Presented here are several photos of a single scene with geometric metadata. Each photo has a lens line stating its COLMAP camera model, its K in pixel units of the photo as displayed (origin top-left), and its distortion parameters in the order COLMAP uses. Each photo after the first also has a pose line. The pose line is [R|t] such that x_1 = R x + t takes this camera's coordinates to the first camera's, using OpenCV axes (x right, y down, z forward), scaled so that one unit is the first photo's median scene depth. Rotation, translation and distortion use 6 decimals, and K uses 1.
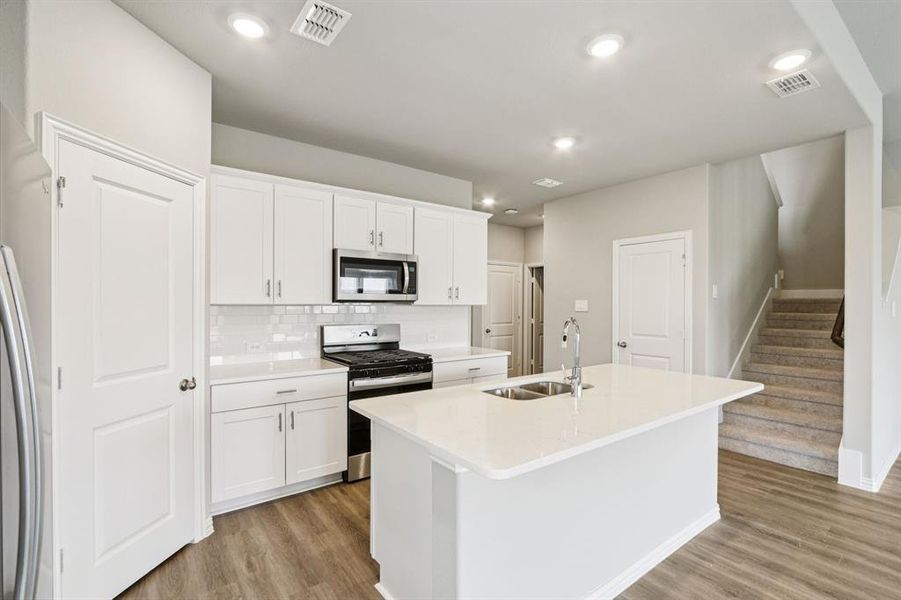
lens RADIAL K [[416.2, 0, 454.2], [0, 416.2, 302.7], [0, 0, 1]] dist [-0.014661, 0.003072]
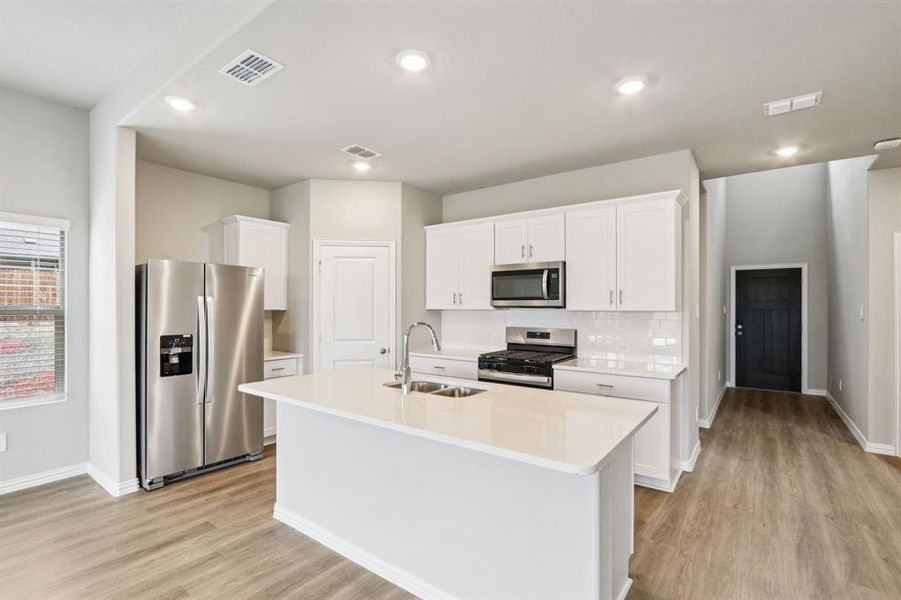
lens RADIAL K [[416.2, 0, 451.2], [0, 416.2, 301.3], [0, 0, 1]] dist [-0.014661, 0.003072]
pose [[0.281223, -0.017575, -0.959482, 0.832369], [0.001067, 0.999837, -0.018002, 0.001226], [0.959642, 0.004038, 0.281196, 0.484111]]
